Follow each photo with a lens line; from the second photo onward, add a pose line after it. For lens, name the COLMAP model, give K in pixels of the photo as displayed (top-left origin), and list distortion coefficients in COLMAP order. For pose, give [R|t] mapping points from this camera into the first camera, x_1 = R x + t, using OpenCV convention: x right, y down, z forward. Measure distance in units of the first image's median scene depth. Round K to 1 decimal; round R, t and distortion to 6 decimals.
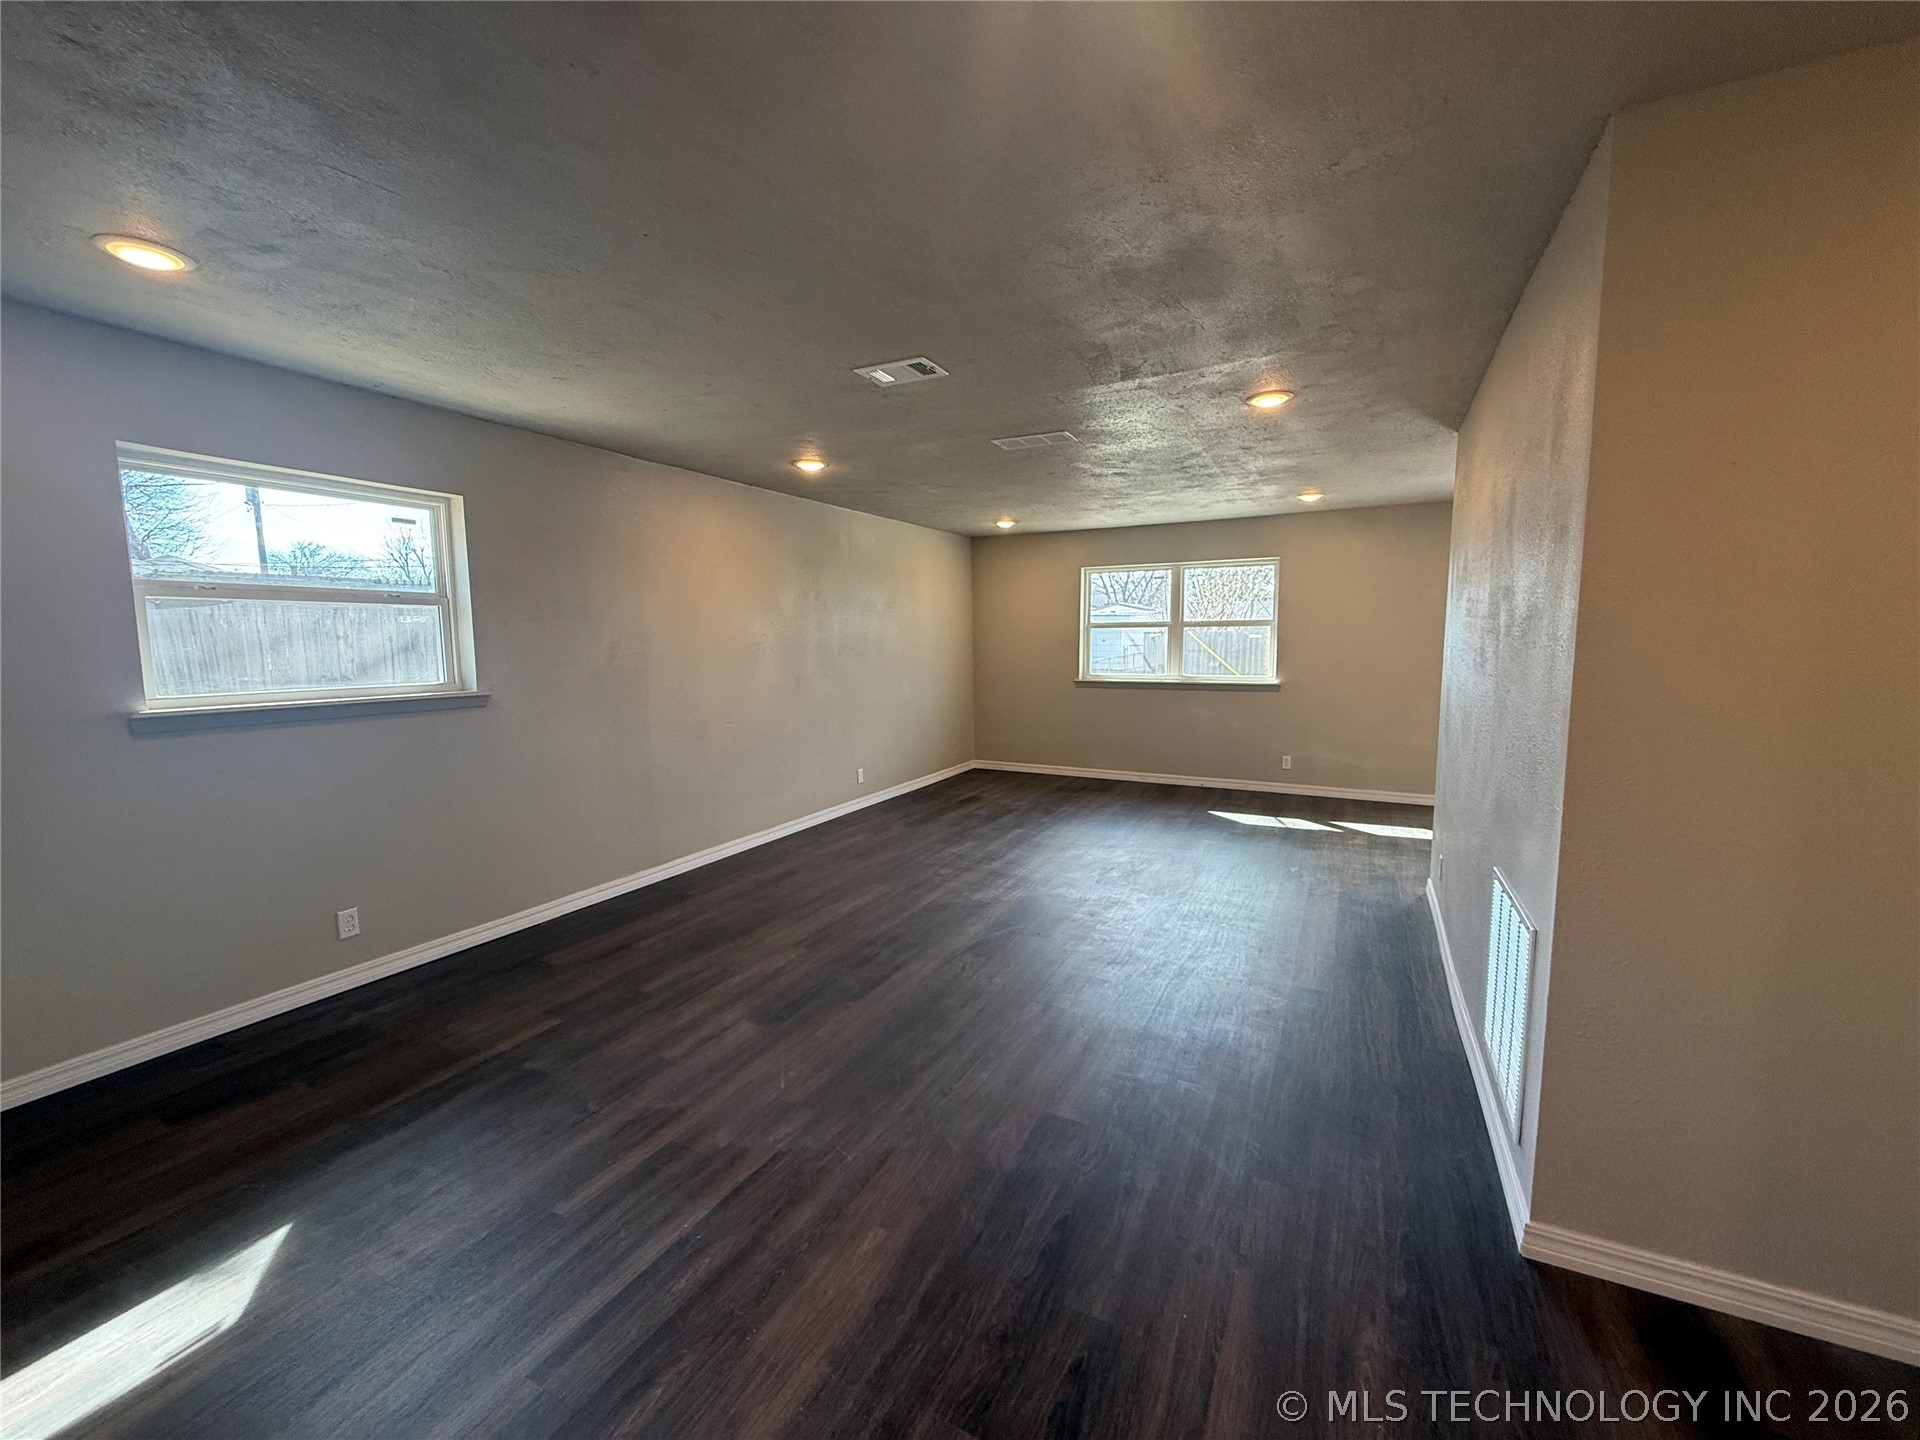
lens RADIAL K [[764.6, 0, 957.2], [0, 764.6, 717.0], [0, 0, 1]] dist [-0.000369, -0.000036]
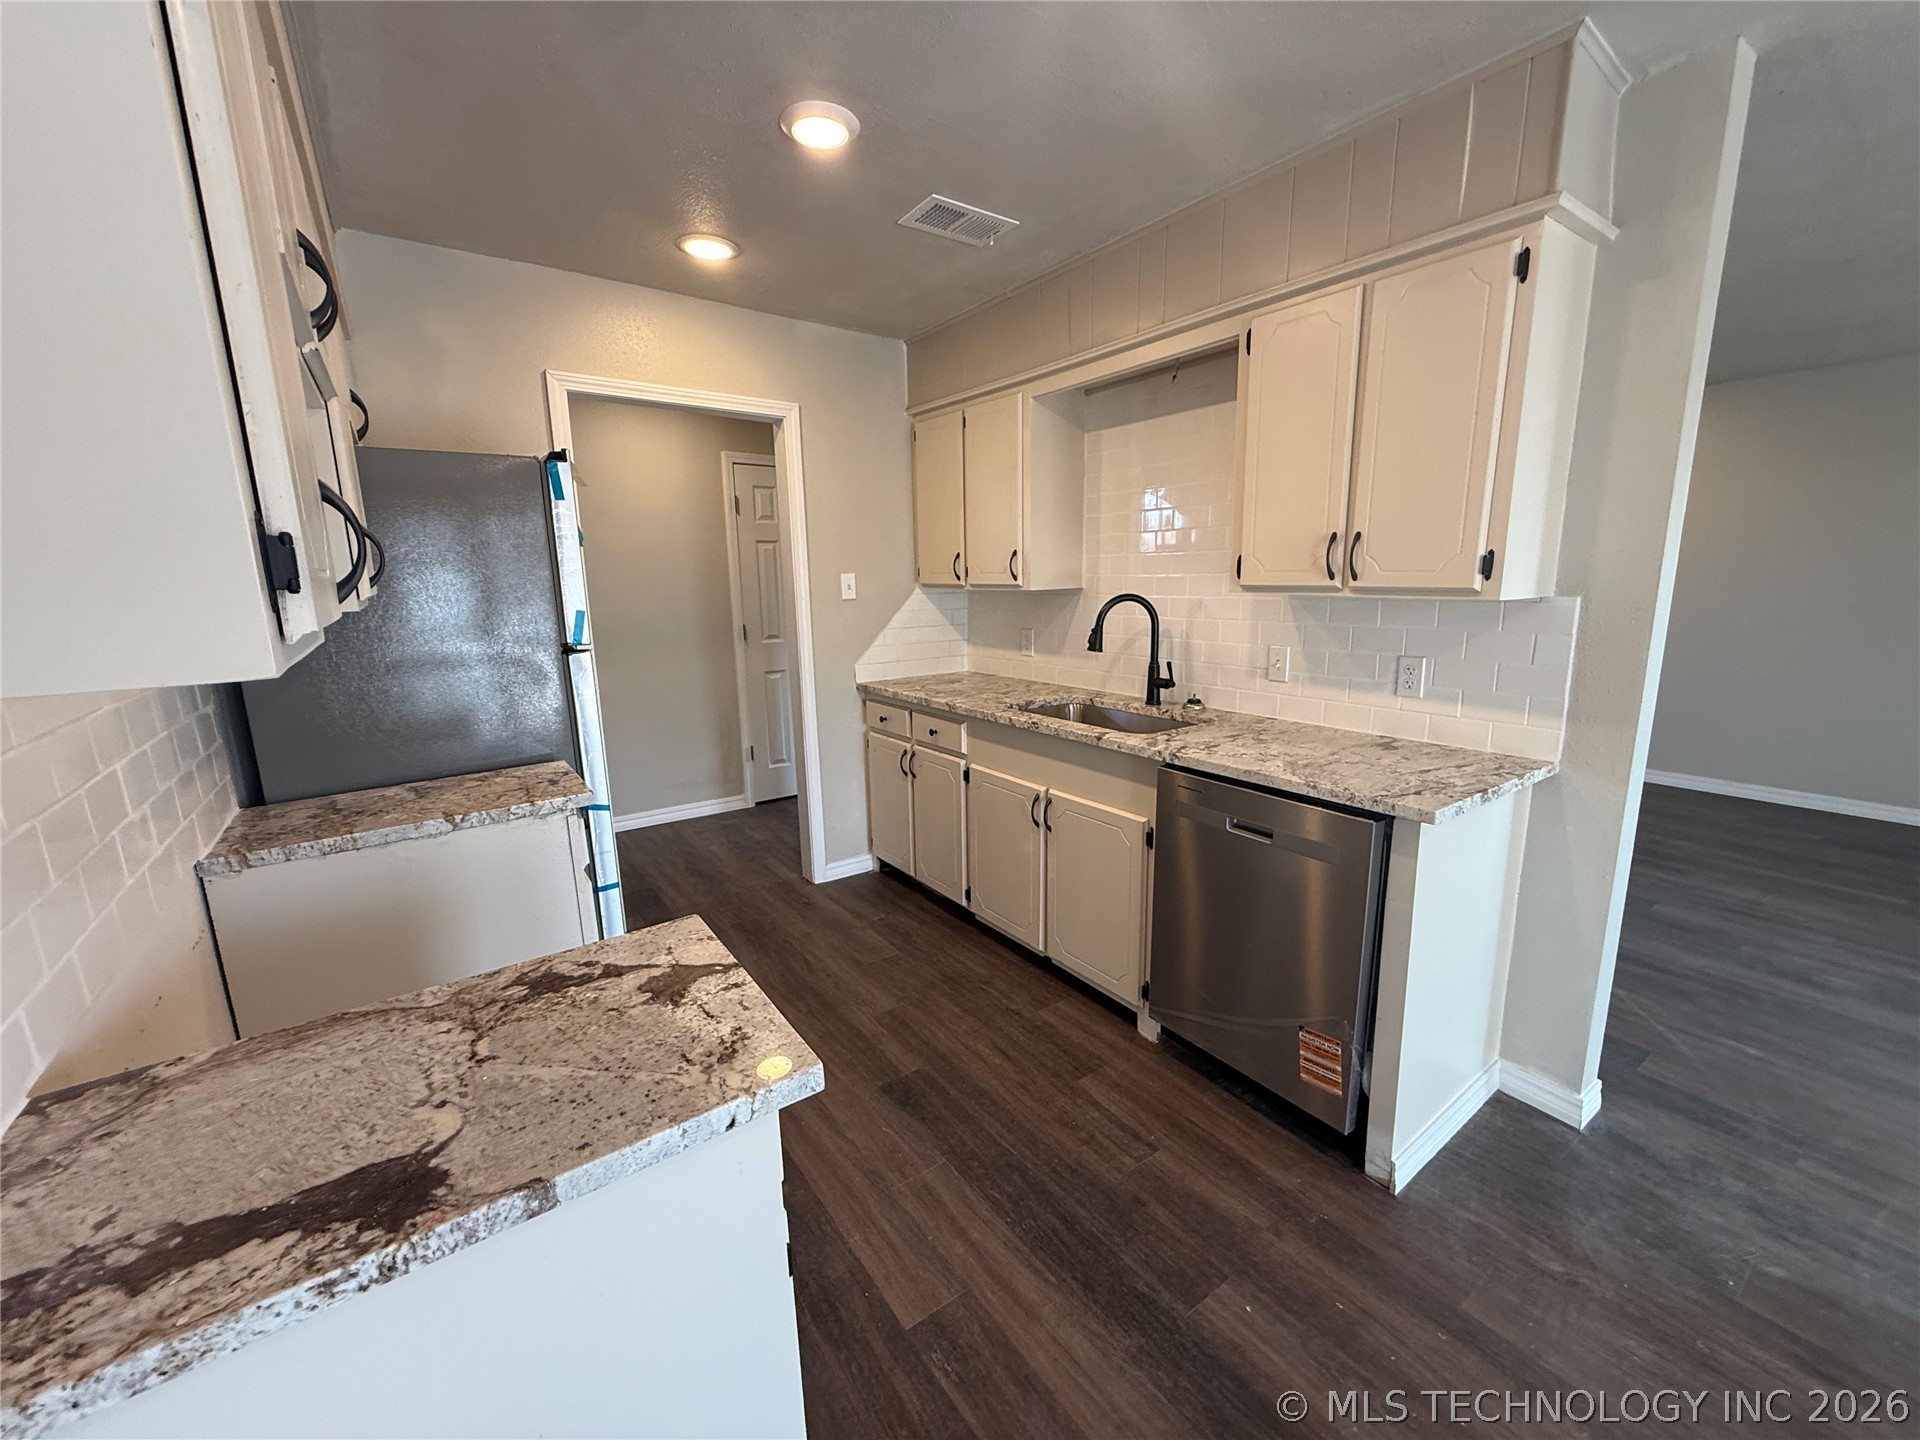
lens RADIAL K [[764.6, 0, 960.7], [0, 764.6, 716.1], [0, 0, 1]] dist [-0.000369, -0.000036]
pose [[-0.453003, 0.183337, -0.872454, 1.435097], [-0.075132, 0.967294, 0.242277, -0.117919], [0.888337, 0.175301, -0.424413, 0.982401]]
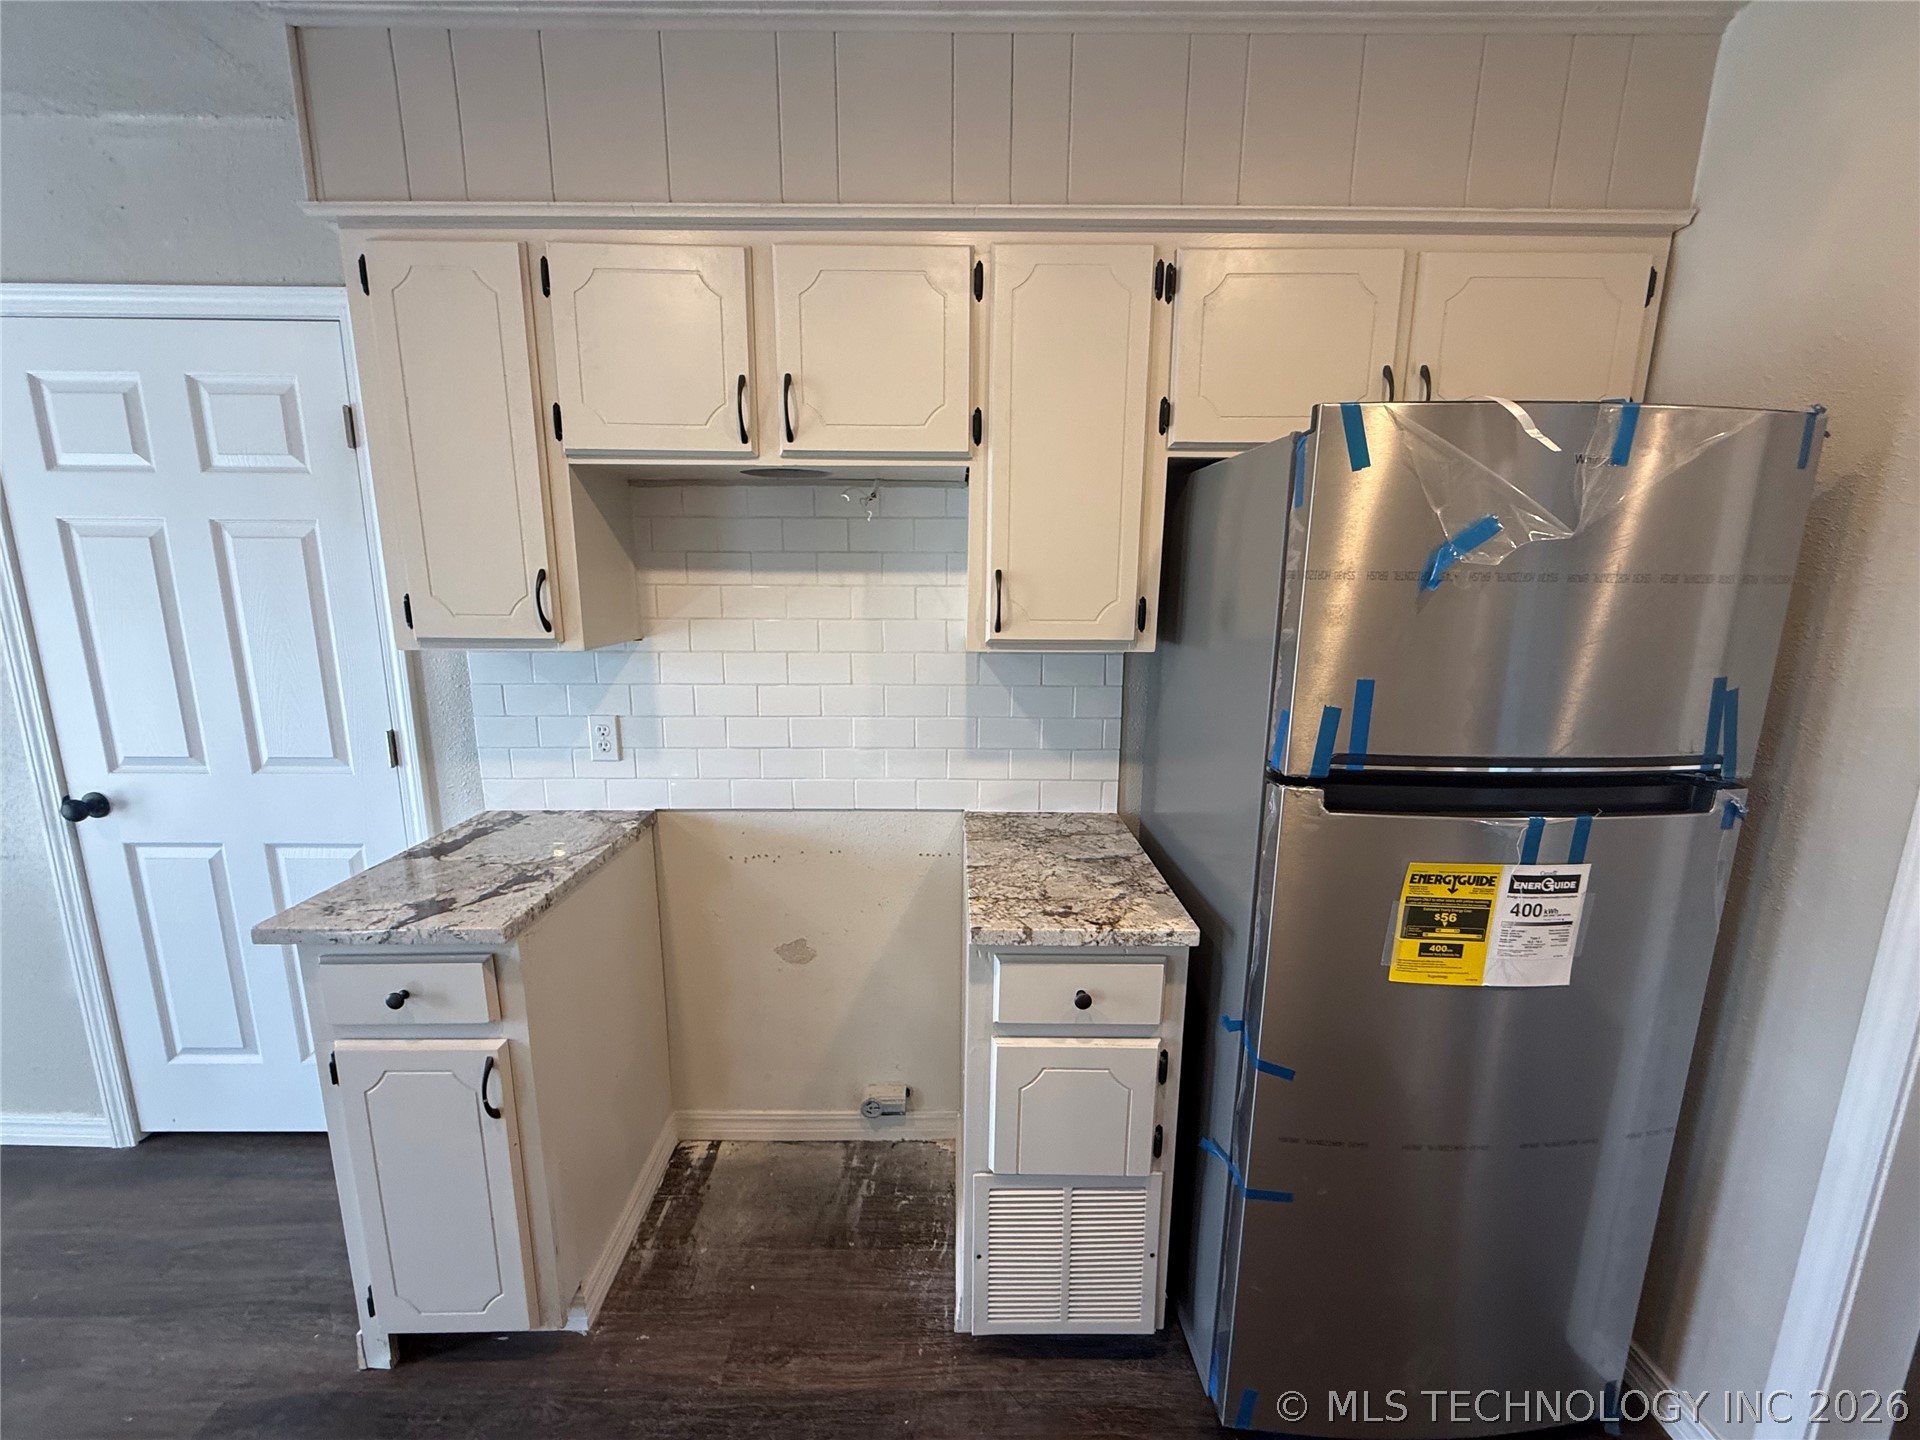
lens RADIAL K [[764.6, 0, 953.5], [0, 764.6, 716.9], [0, 0, 1]] dist [-0.000369, -0.000036]
pose [[-0.464211, -0.167323, 0.869777, 0.816882], [0.088668, 0.968282, 0.233596, -0.116038], [-0.881275, 0.185560, -0.434651, 0.712399]]
